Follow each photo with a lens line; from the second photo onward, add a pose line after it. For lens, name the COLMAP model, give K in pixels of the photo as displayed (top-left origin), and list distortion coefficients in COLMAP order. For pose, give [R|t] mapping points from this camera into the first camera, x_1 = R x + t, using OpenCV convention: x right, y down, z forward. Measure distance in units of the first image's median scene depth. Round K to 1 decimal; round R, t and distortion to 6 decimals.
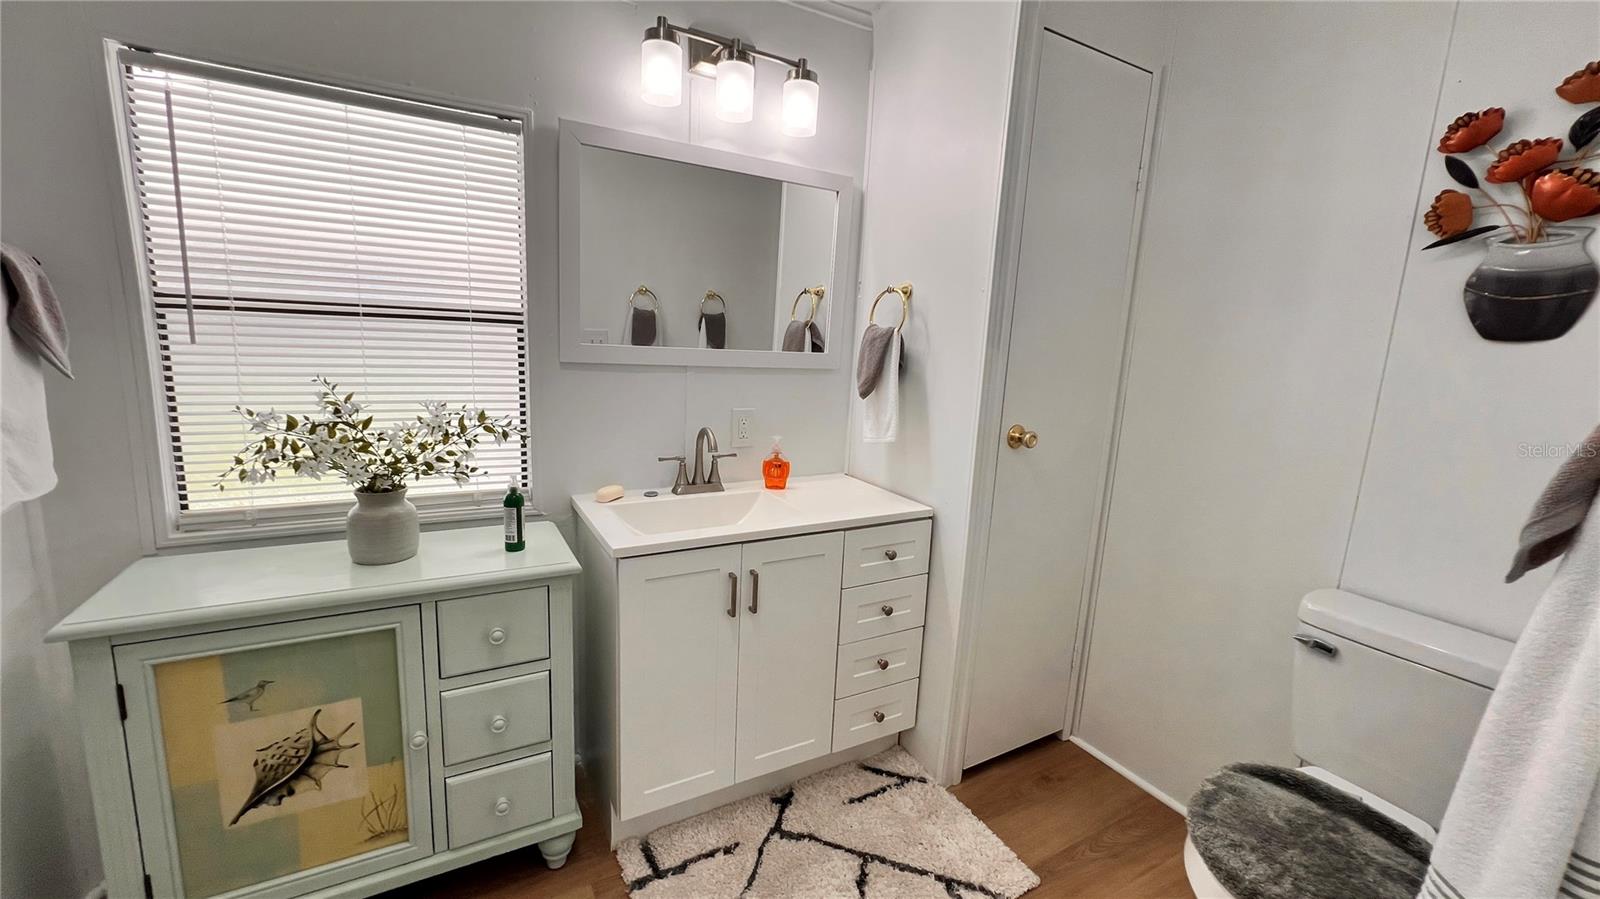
lens RADIAL K [[643.1, 0, 799.1], [0, 643.1, 443.8], [0, 0, 1]] dist [-0.003169, 0.001072]
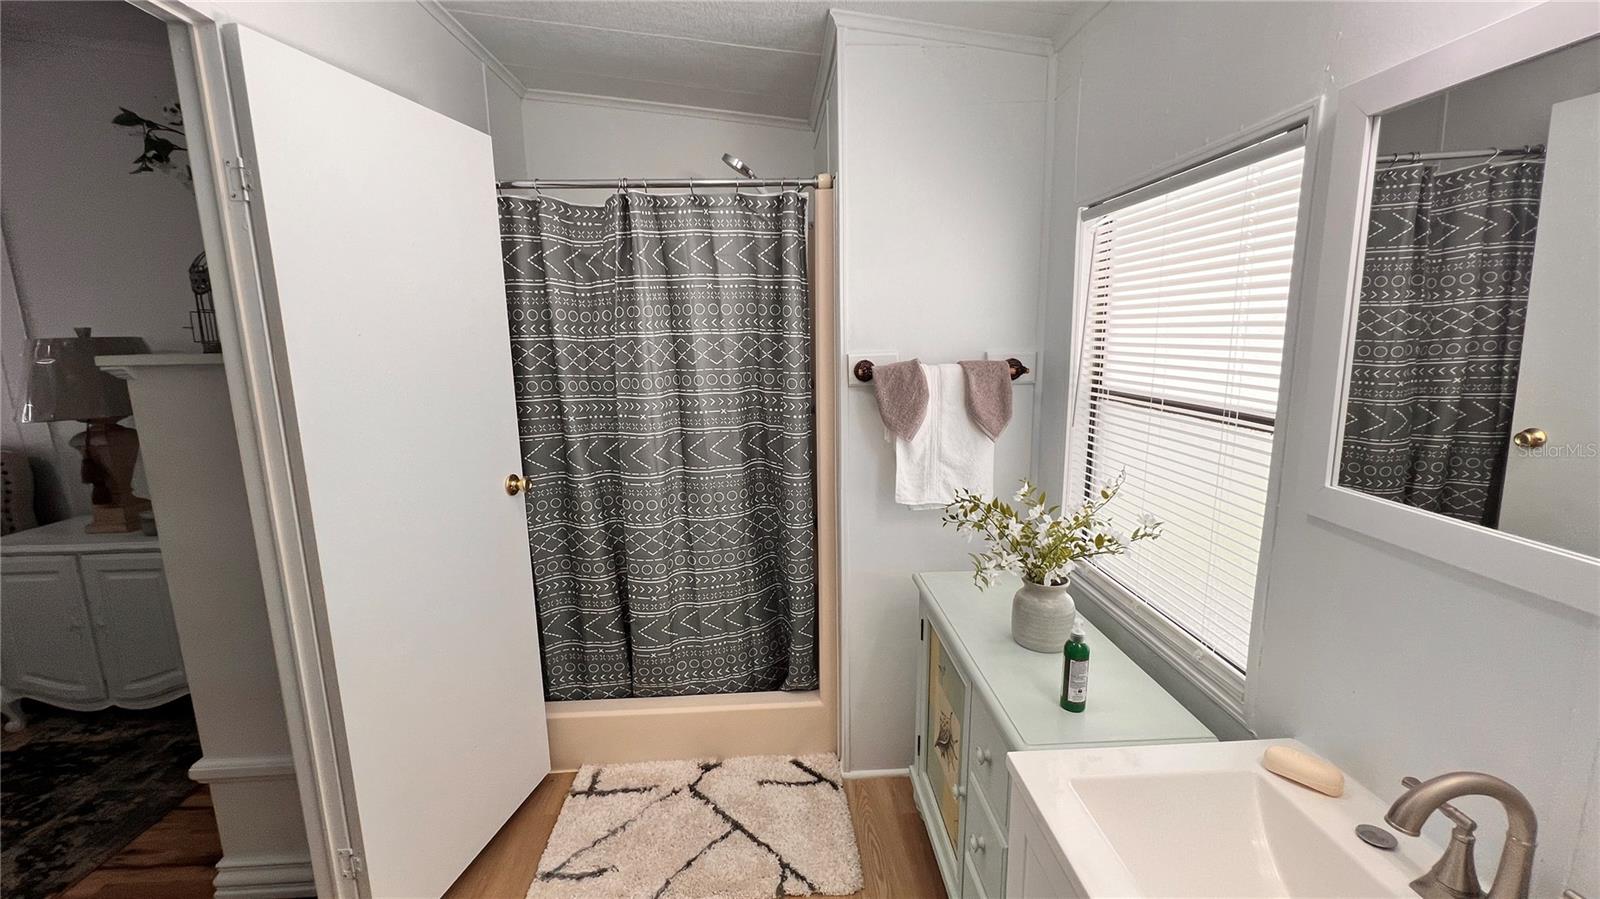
lens RADIAL K [[644.2, 0, 802.8], [0, 644.2, 446.9], [0, 0, 1]] dist [-0.004468, 0.001338]
pose [[-0.445858, 0.121142, -0.886868, 0.475313], [-0.157013, 0.964852, 0.210730, -0.322693], [0.881225, 0.233205, -0.411167, 1.141447]]
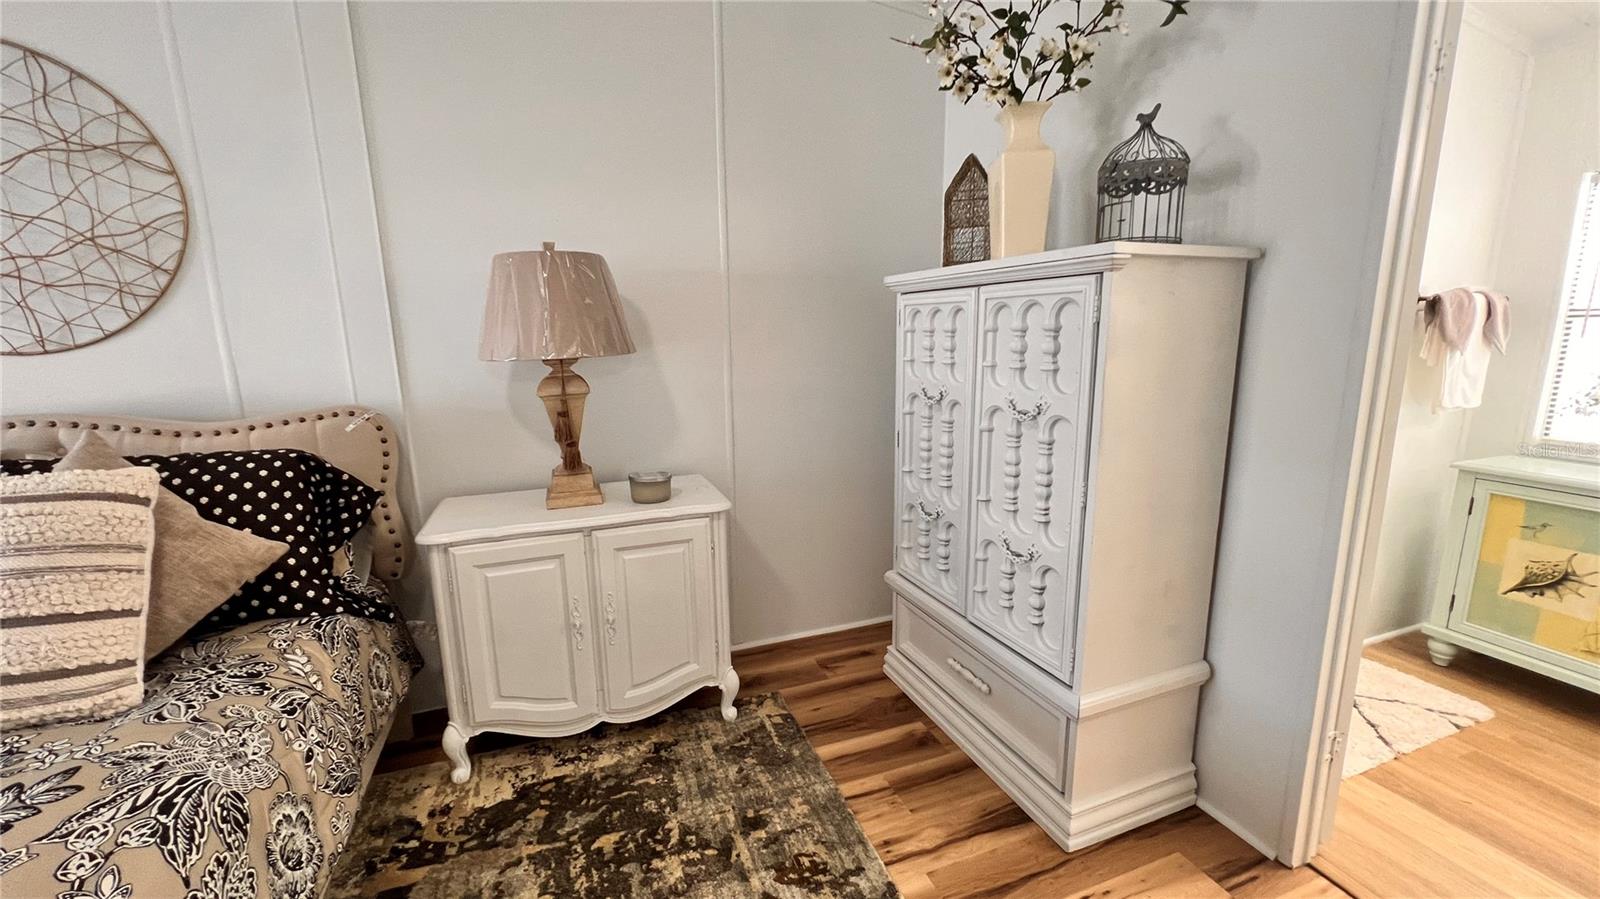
lens RADIAL K [[643.1, 0, 799.9], [0, 643.1, 448.0], [0, 0, 1]] dist [-0.003169, 0.001072]
pose [[-0.140403, 0.141353, -0.979952, 1.143969], [-0.165680, 0.972446, 0.164008, 0.209529], [0.976134, 0.185386, -0.113115, -0.841214]]
